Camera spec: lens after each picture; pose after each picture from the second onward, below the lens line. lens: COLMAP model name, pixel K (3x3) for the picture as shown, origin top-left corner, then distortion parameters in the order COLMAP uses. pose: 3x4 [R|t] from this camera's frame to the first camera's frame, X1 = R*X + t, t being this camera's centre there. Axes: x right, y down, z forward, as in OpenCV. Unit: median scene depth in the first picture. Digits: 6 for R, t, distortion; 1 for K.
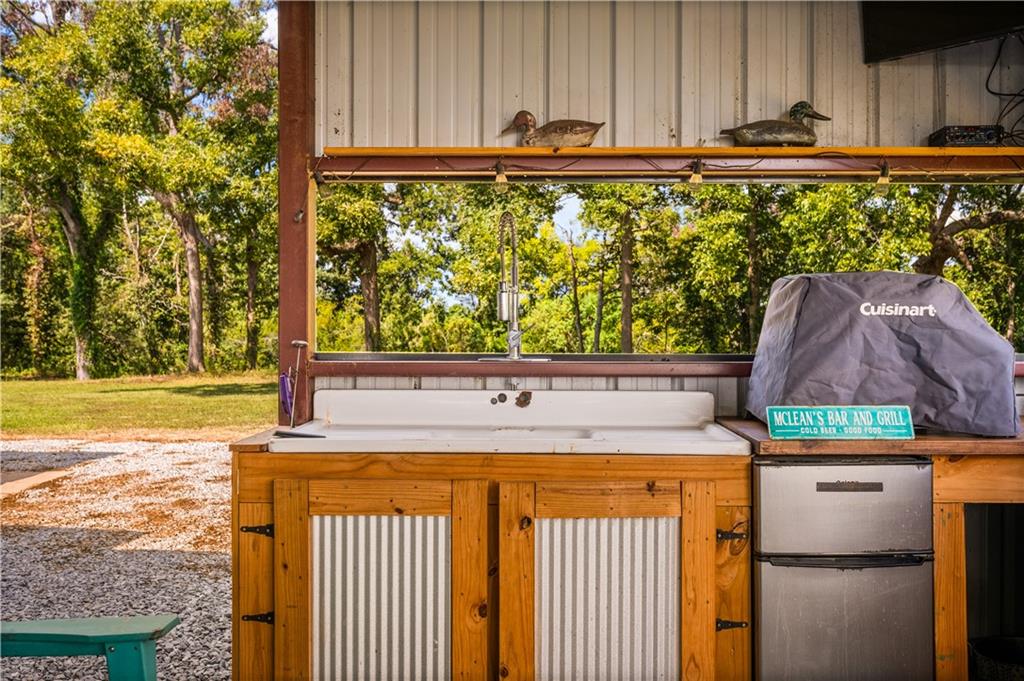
lens RADIAL K [[930.2, 0, 492.8], [0, 930.2, 339.1], [0, 0, 1]] dist [-0.008943, 0.009515]
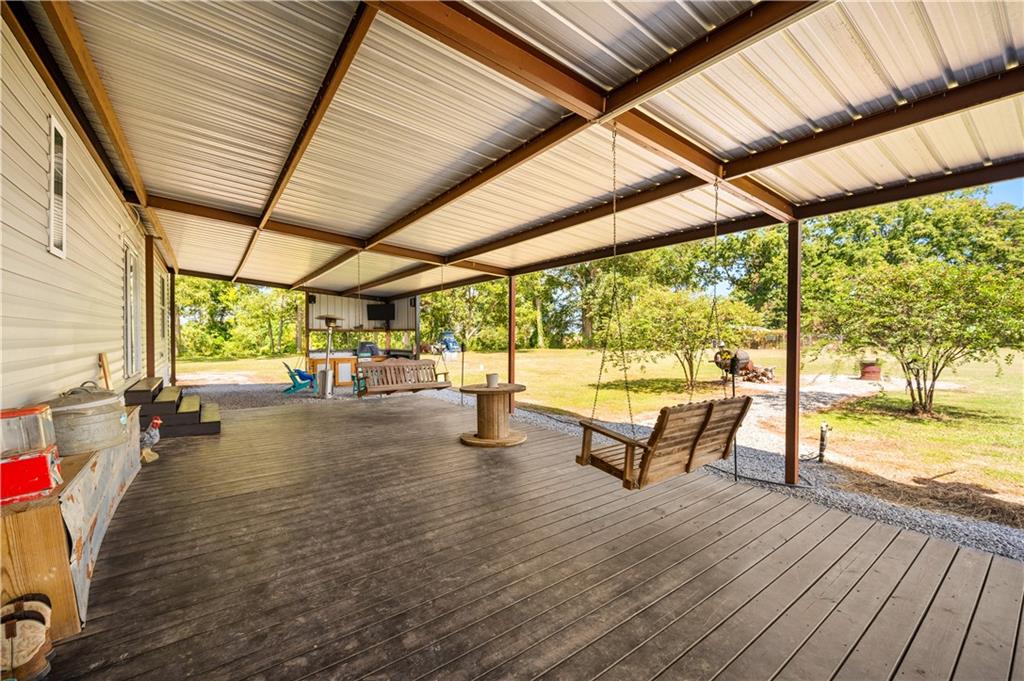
lens RADIAL K [[416.8, 0, 510.6], [0, 416.8, 340.2], [0, 0, 1]] dist [-0.003766, -0.000116]
pose [[0.796923, -0.009144, 0.604012, -0.066937], [0.005140, 0.999952, 0.008356, -0.006367], [-0.604059, -0.003555, 0.796932, -0.215915]]
